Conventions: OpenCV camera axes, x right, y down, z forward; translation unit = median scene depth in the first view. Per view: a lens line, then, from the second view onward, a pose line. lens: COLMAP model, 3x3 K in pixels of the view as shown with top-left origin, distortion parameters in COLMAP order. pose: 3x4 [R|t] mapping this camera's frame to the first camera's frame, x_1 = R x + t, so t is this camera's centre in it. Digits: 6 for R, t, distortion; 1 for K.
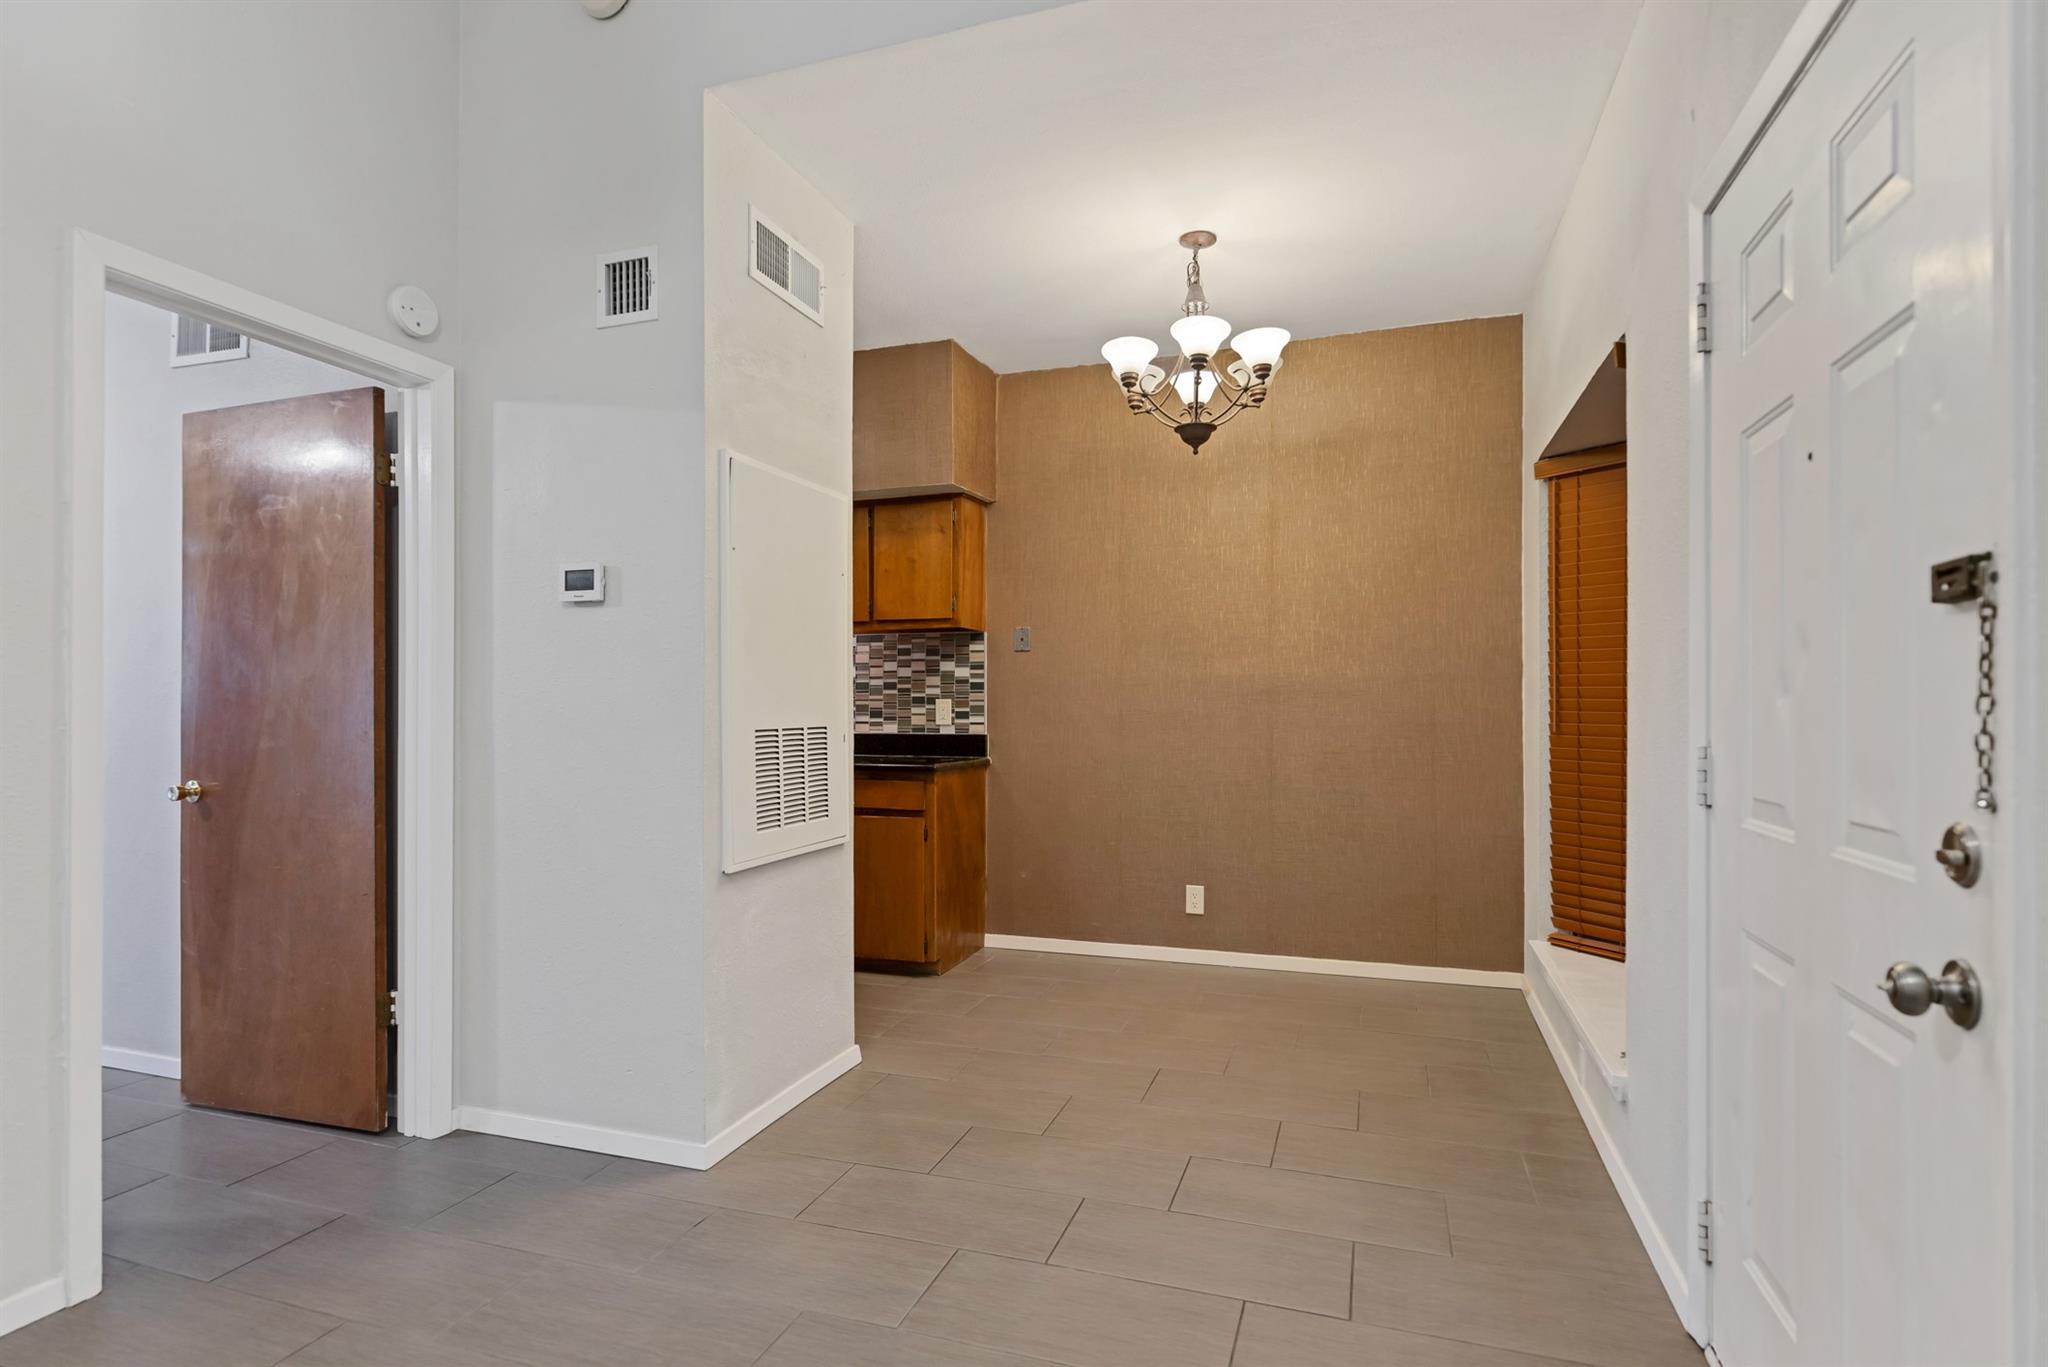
lens RADIAL K [[1043.8, 0, 1018.4], [0, 1043.8, 699.6], [0, 0, 1]] dist [0.003999, -0.000051]
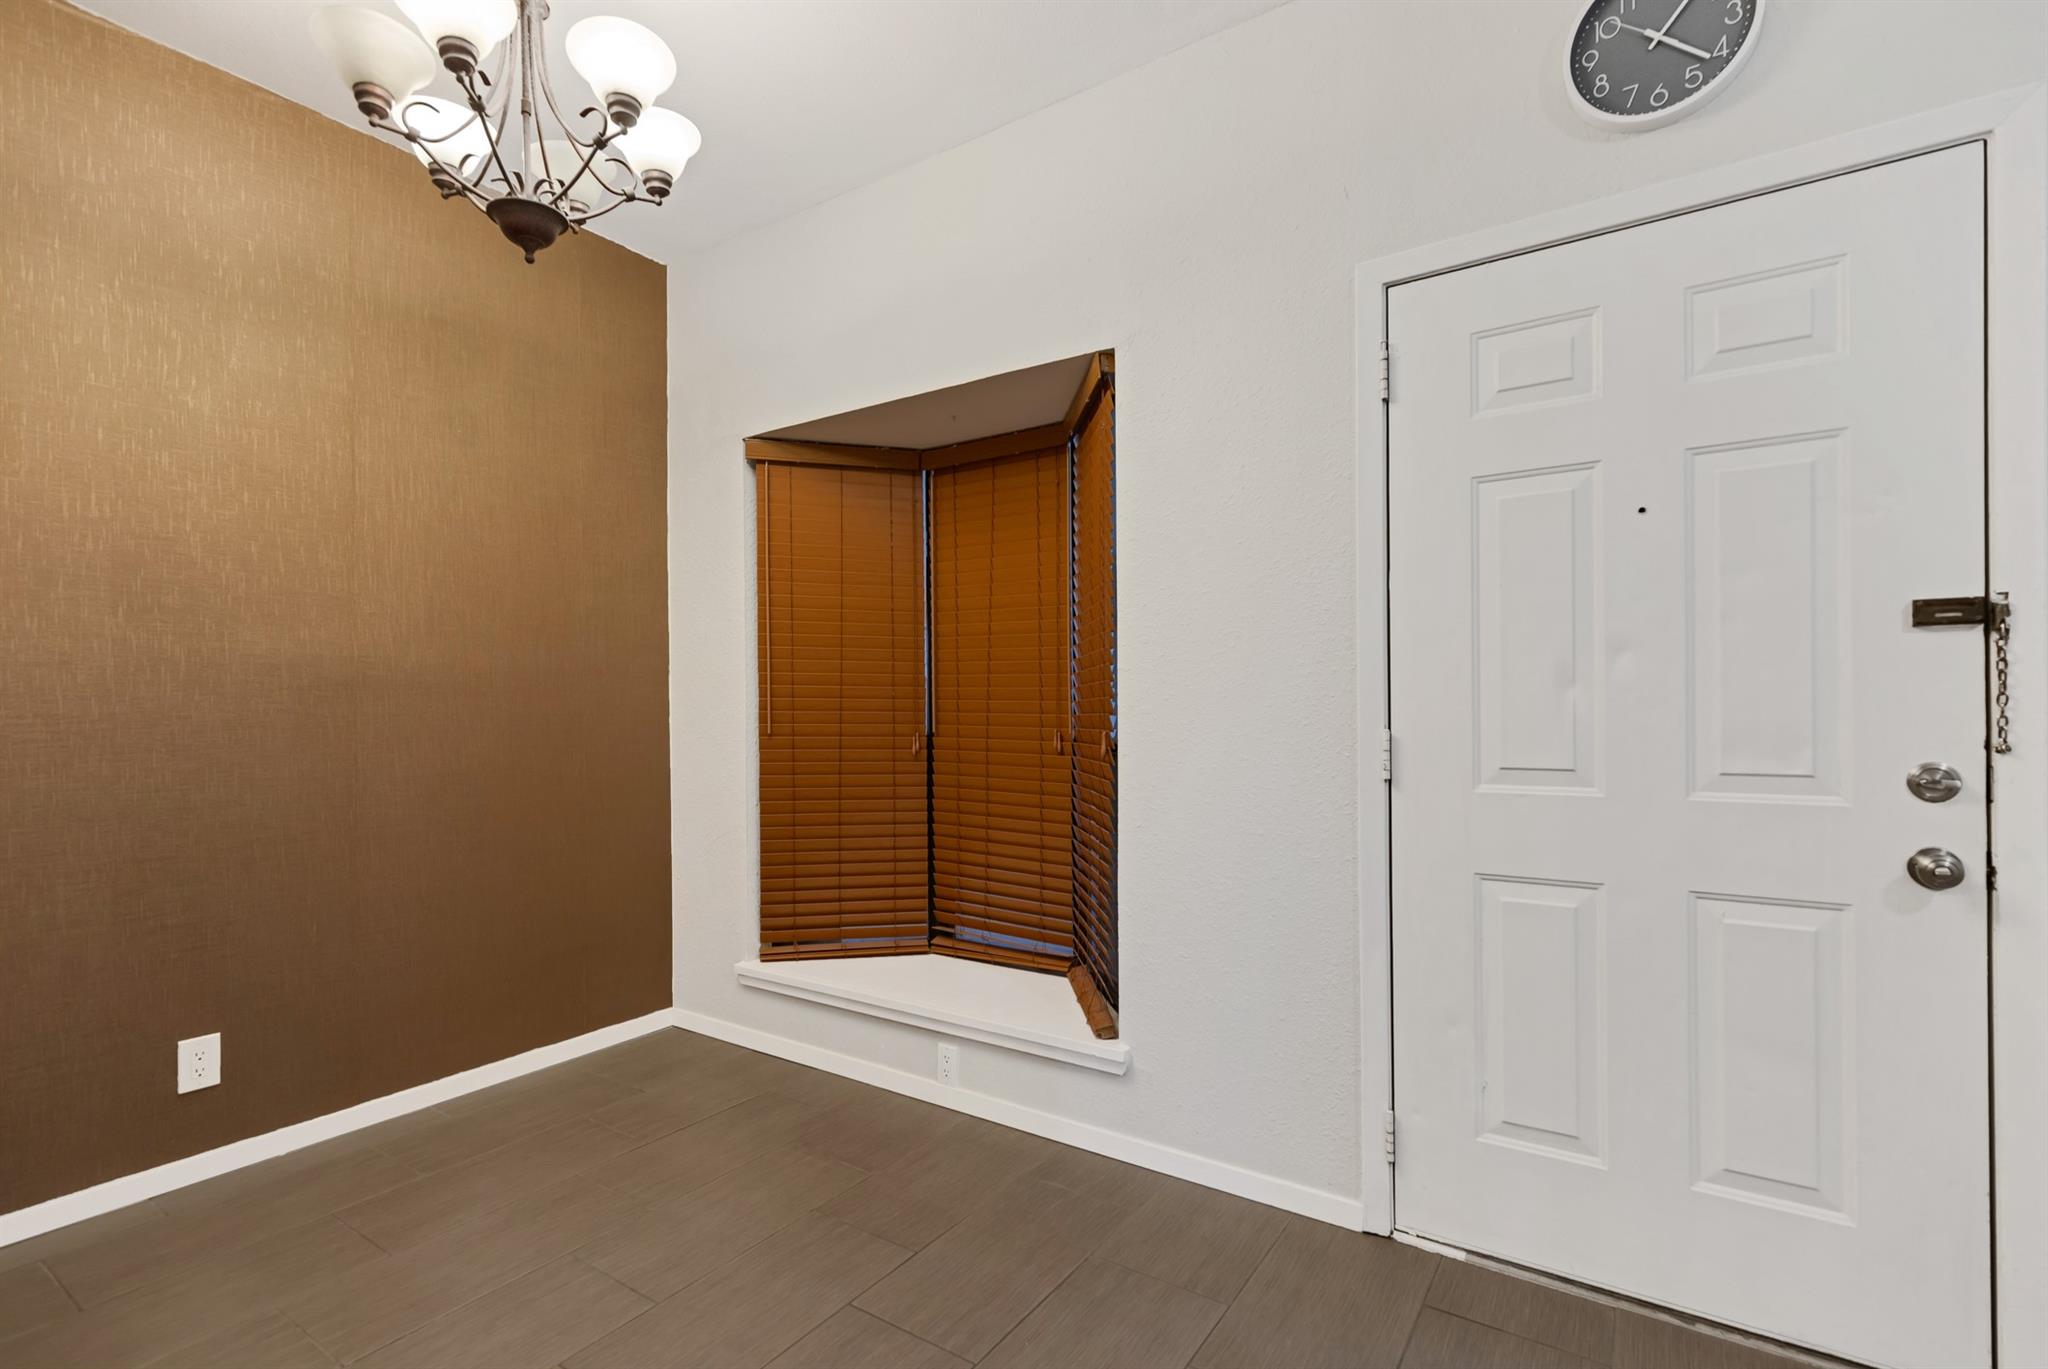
lens RADIAL K [[940.8, 0, 1018.7], [0, 940.8, 709.8], [0, 0, 1]] dist [0.000960, 0.000611]
pose [[0.250555, -0.000551, 0.968102, -0.189976], [0.001812, 0.999998, 0.000100, 0.007737], [-0.968101, 0.001729, 0.250555, 0.440955]]
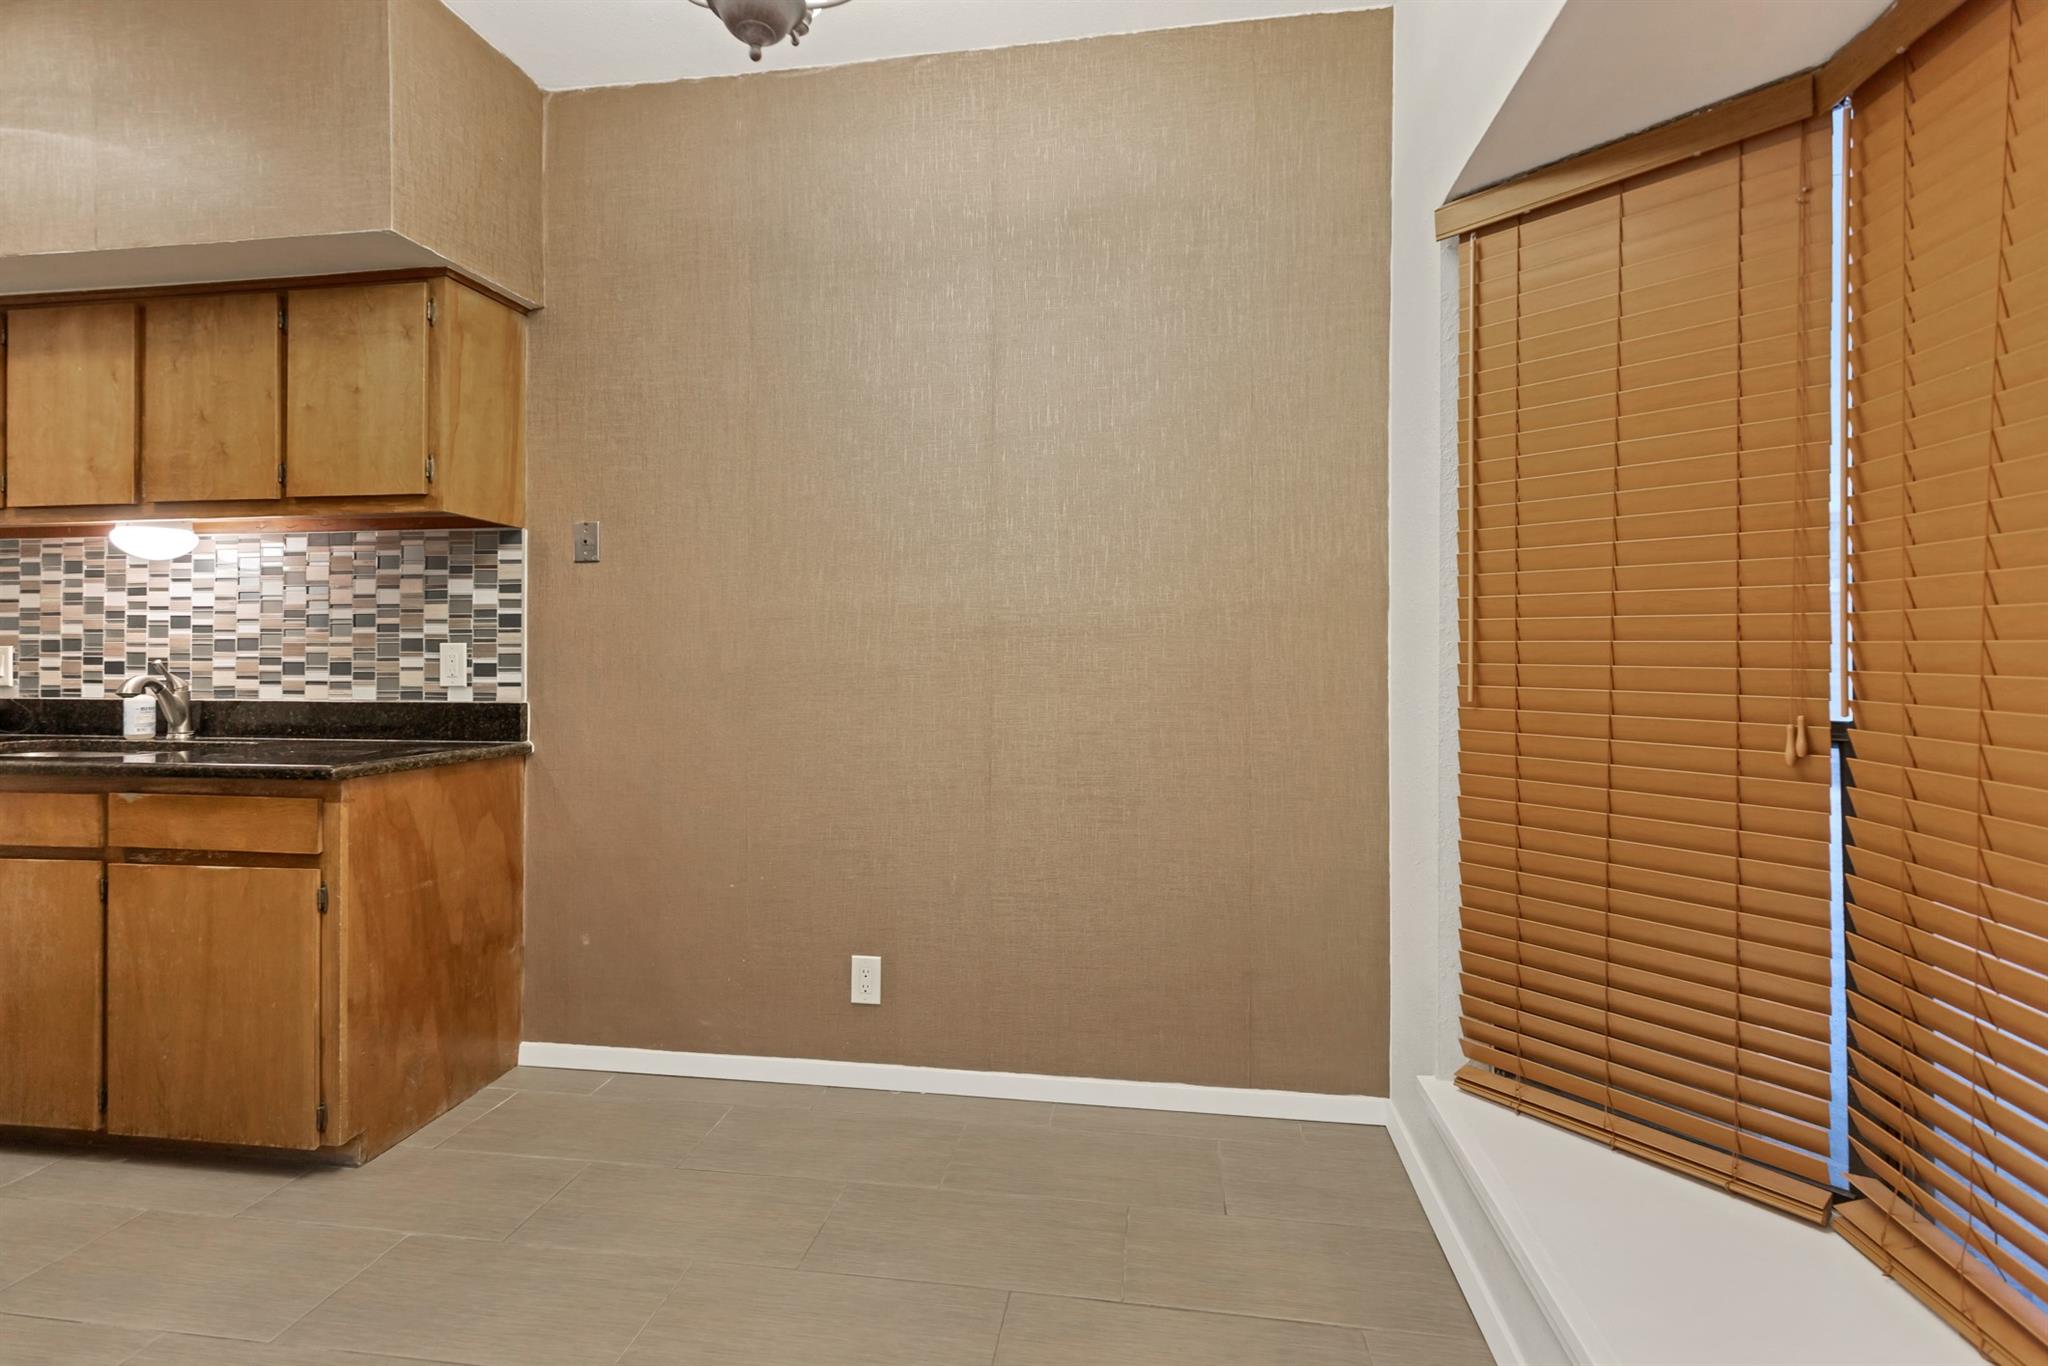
lens RADIAL K [[950.5, 0, 1020.1], [0, 950.5, 661.1], [0, 0, 1]] dist [0.002443, 0.000484]
pose [[0.983303, 0.002649, 0.181954, 0.148836], [-0.003624, 0.999981, 0.005026, 0.006145], [-0.181938, -0.005601, 0.983294, 0.429521]]
